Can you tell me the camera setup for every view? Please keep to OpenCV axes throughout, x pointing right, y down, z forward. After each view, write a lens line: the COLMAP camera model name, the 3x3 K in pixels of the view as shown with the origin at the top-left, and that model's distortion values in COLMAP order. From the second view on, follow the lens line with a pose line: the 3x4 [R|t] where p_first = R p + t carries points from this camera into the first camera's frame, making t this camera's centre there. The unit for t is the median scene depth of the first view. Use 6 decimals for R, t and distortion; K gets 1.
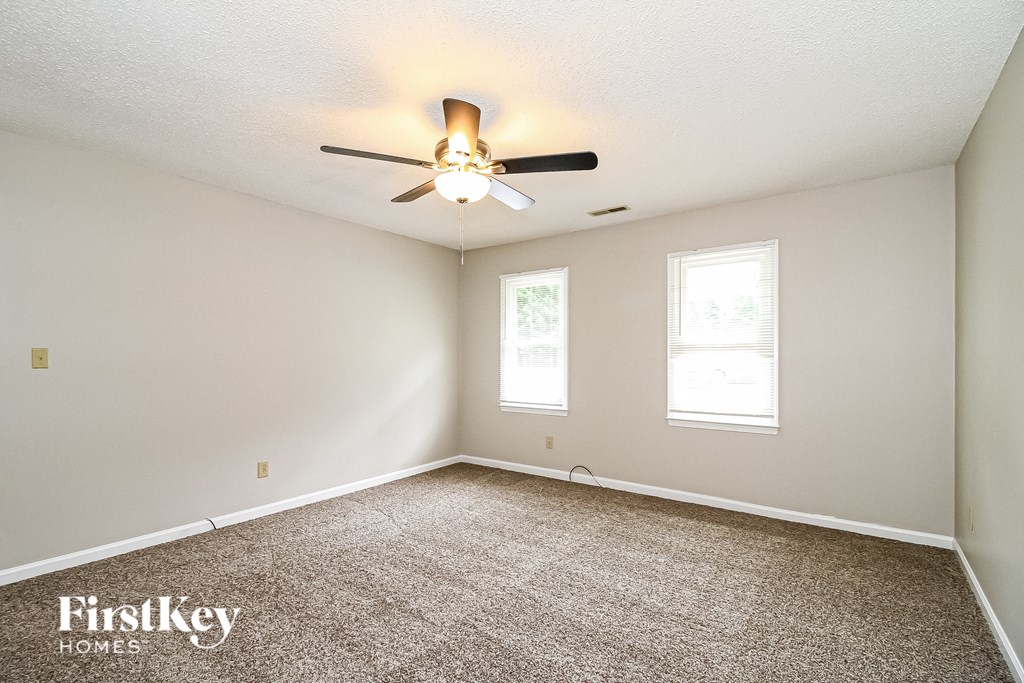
lens RADIAL K [[472.4, 0, 514.4], [0, 472.4, 349.8], [0, 0, 1]] dist [-0.001335, 0.000530]
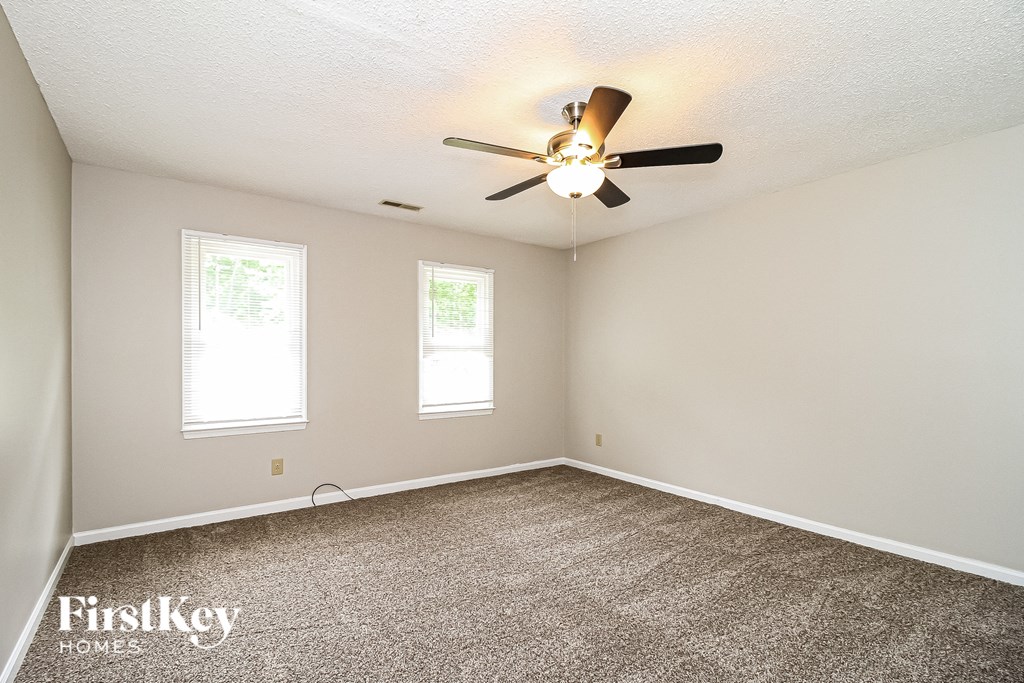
lens RADIAL K [[472.4, 0, 530.5], [0, 472.4, 350.2], [0, 0, 1]] dist [-0.001335, 0.000530]
pose [[0.311205, 0.011508, 0.950273, -0.576391], [-0.013141, 0.999883, -0.007805, 0.005899], [-0.950252, -0.010058, 0.311320, 0.401443]]
